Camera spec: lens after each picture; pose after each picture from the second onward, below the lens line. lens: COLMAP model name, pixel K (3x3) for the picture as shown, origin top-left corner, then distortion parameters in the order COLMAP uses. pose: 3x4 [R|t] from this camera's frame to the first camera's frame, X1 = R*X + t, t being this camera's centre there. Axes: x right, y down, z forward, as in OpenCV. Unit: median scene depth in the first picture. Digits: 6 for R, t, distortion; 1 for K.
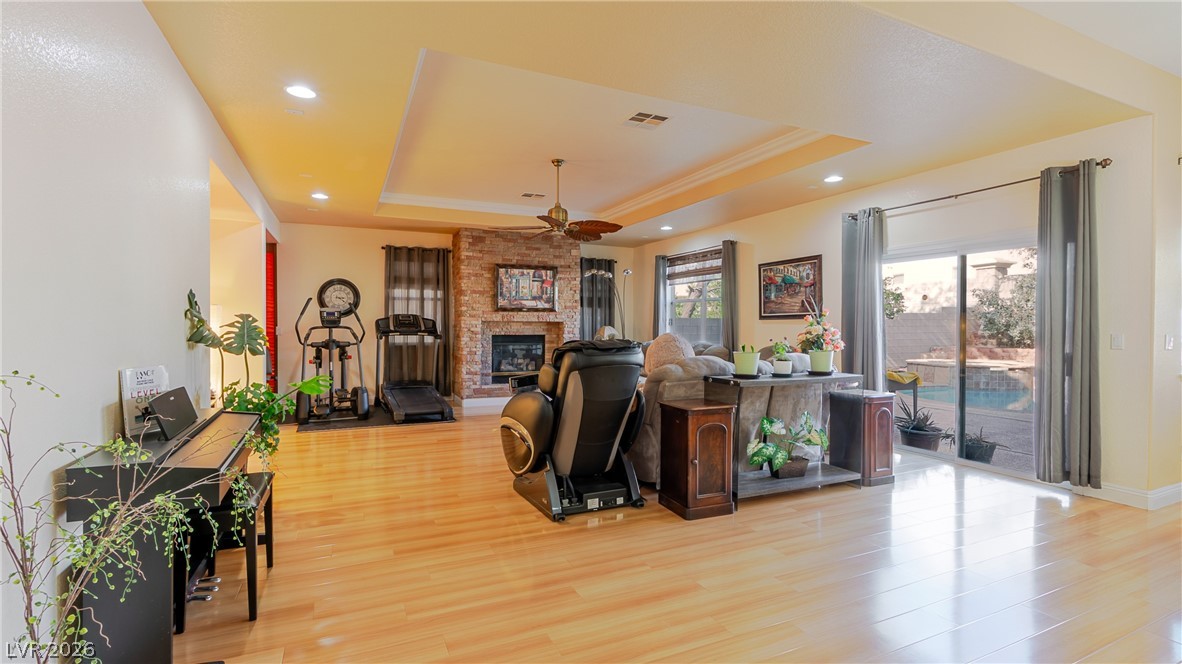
lens RADIAL K [[538.2, 0, 592.3], [0, 538.2, 333.0], [0, 0, 1]] dist [-0.004096, -0.000408]
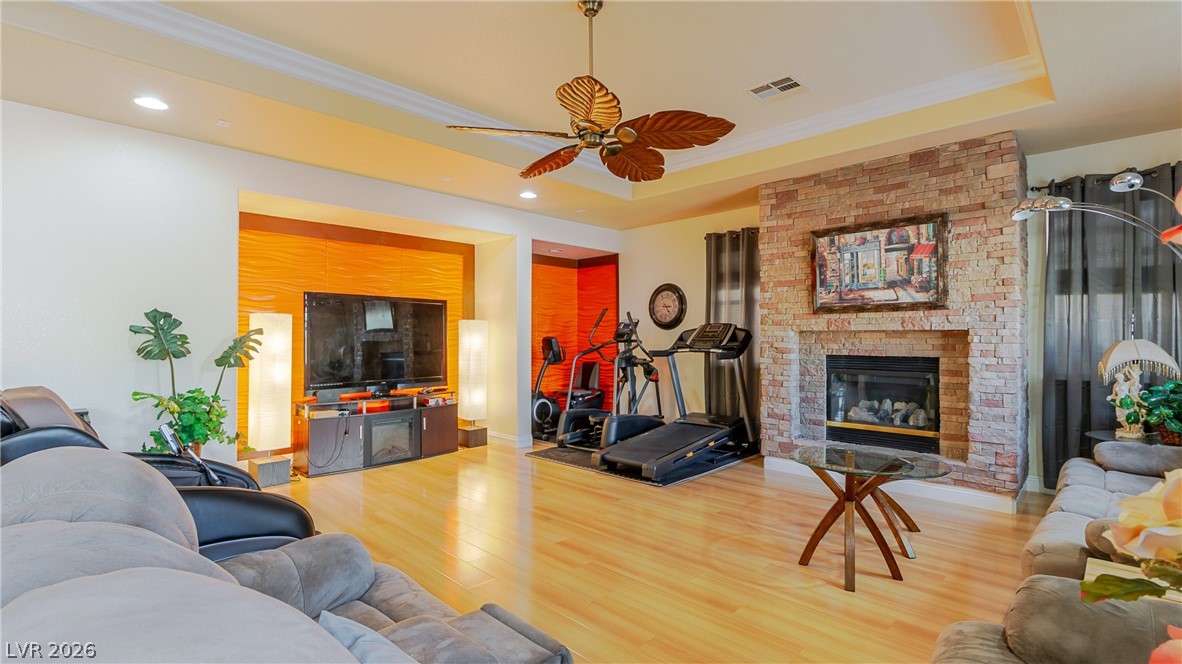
lens RADIAL K [[538.2, 0, 592.3], [0, 538.2, 333.0], [0, 0, 1]] dist [-0.004096, -0.000408]
pose [[0.358634, -0.012828, -0.933390, 0.270525], [-0.010936, 0.999779, -0.017942, -0.007017], [0.933414, 0.016642, 0.358415, 0.574491]]
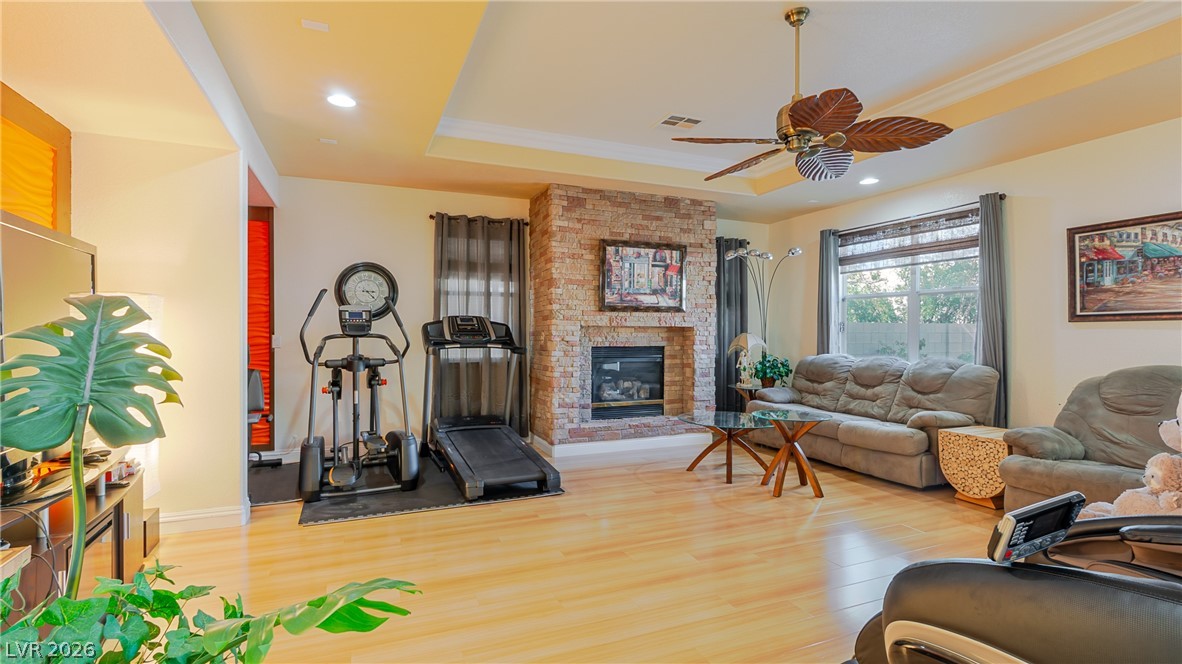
lens RADIAL K [[549.2, 0, 593.1], [0, 549.2, 332.7], [0, 0, 1]] dist [-0.004096, -0.000812]
pose [[0.999607, -0.002371, -0.027934, -0.170521], [0.001986, 0.999903, -0.013795, -0.004593], [0.027964, 0.013734, 0.999515, 0.326307]]
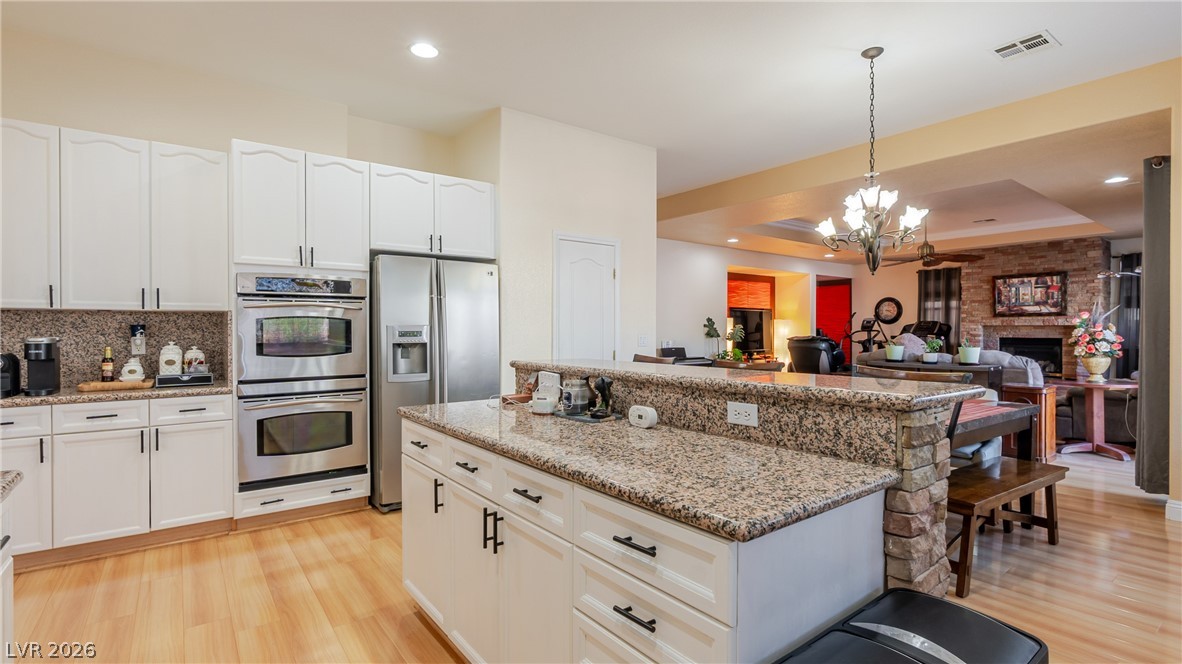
lens RADIAL K [[547.6, 0, 588.3], [0, 547.6, 333.3], [0, 0, 1]] dist [-0.007248, -0.000820]
pose [[0.212472, 0.003296, -0.977162, 0.782461], [-0.011963, 0.999928, 0.000772, 0.004388], [0.977094, 0.011526, 0.212496, -0.102910]]
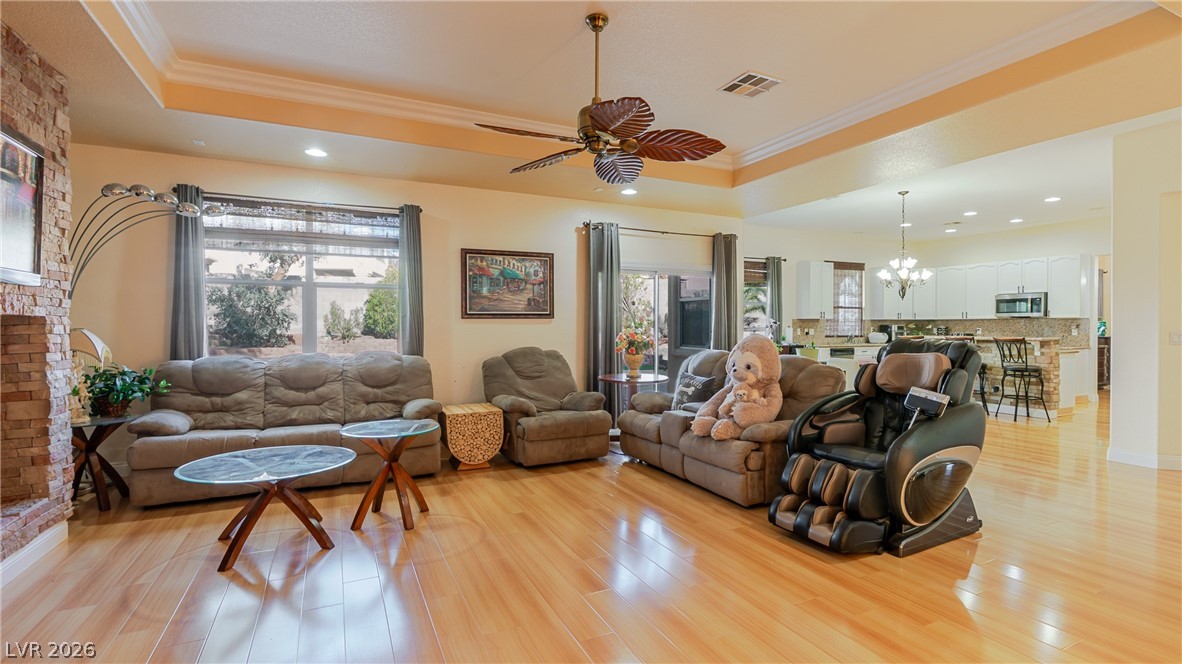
lens RADIAL K [[538.2, 0, 592.3], [0, 538.2, 333.0], [0, 0, 1]] dist [-0.004096, -0.000408]
pose [[-0.022425, -0.017379, 0.999597, -0.419361], [0.014162, 0.999743, 0.017699, -0.012354], [-0.999648, 0.014553, -0.022173, 0.707270]]
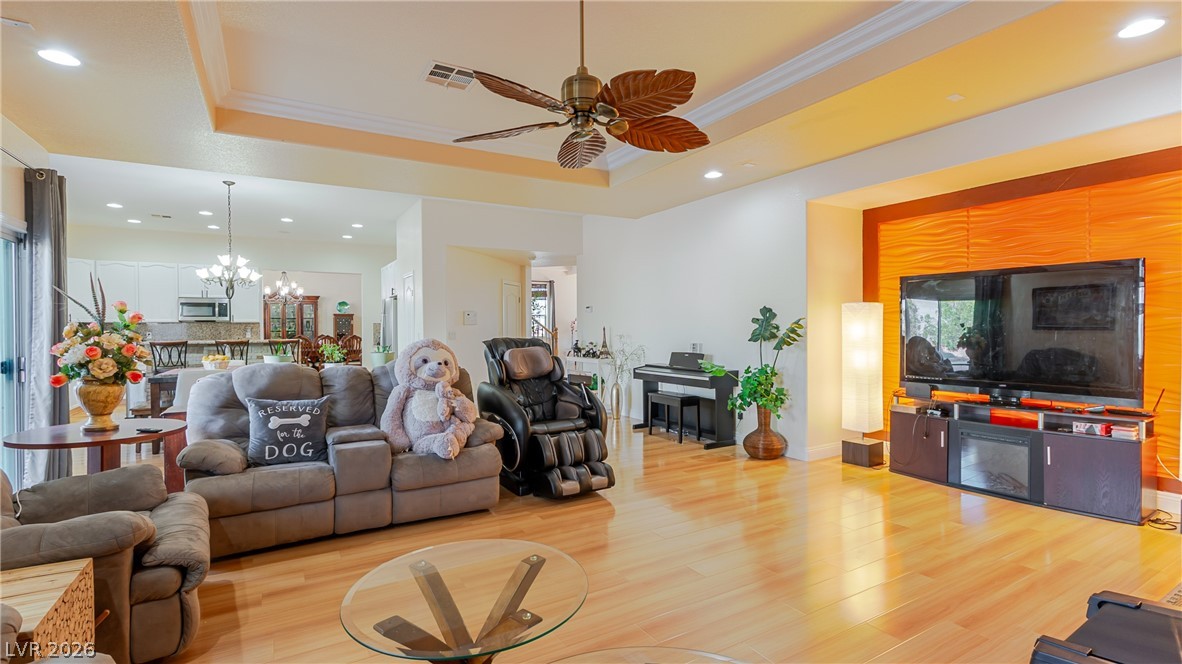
lens RADIAL K [[545.0, 0, 591.0], [0, 545.0, 332.0], [0, 0, 1]] dist [-0.001707, 0.000056]
pose [[-0.995237, 0.002947, -0.097444, -0.018020], [0.000732, 0.999741, 0.022758, -0.015244], [0.097486, 0.022578, -0.994981, 1.026945]]
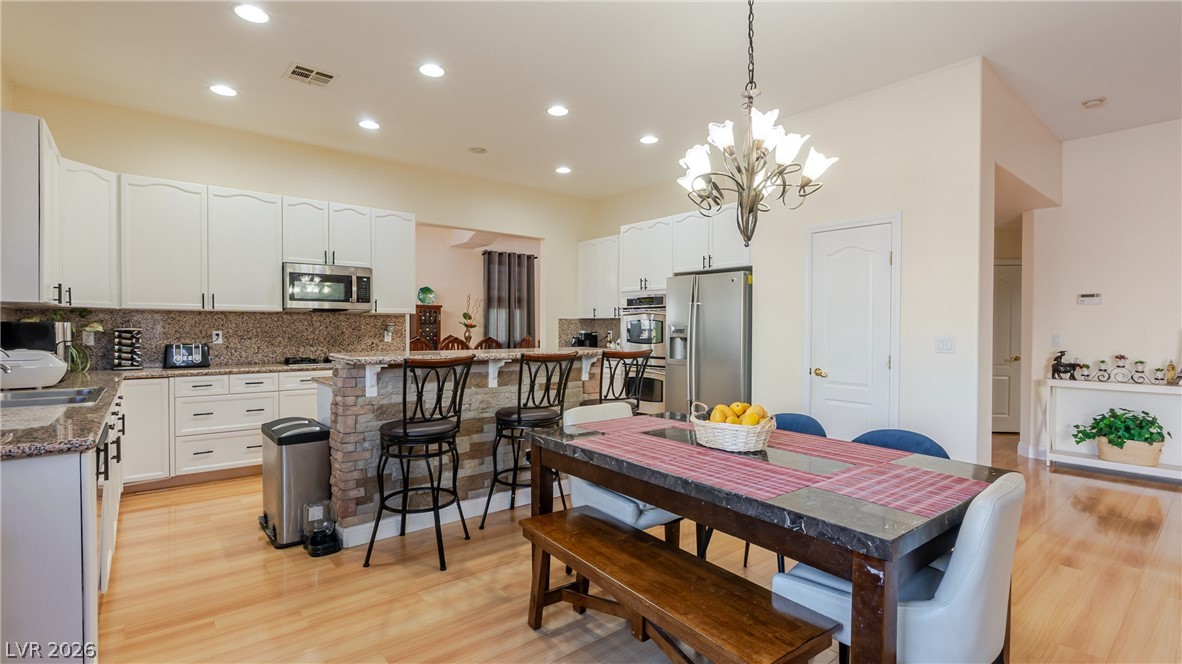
lens RADIAL K [[549.2, 0, 593.1], [0, 549.2, 332.7], [0, 0, 1]] dist [-0.004096, -0.000812]
pose [[-0.966509, -0.004948, -0.256585, 0.568555], [-0.010772, 0.999715, 0.021295, -0.003940], [0.256407, 0.023346, -0.966287, 0.444126]]
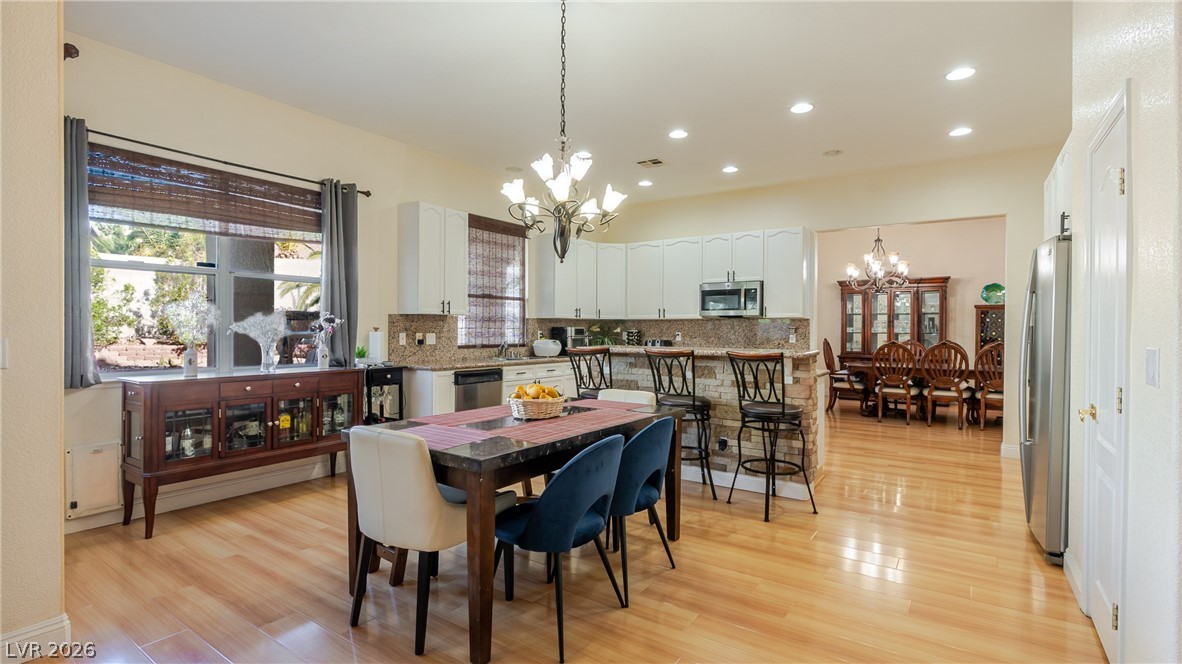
lens RADIAL K [[545.0, 0, 591.0], [0, 545.0, 332.0], [0, 0, 1]] dist [-0.001707, 0.000056]
pose [[-0.510552, -0.010481, 0.859783, 0.118265], [0.005860, 0.999860, 0.015669, -0.004182], [-0.859827, 0.013038, -0.510419, 0.355105]]
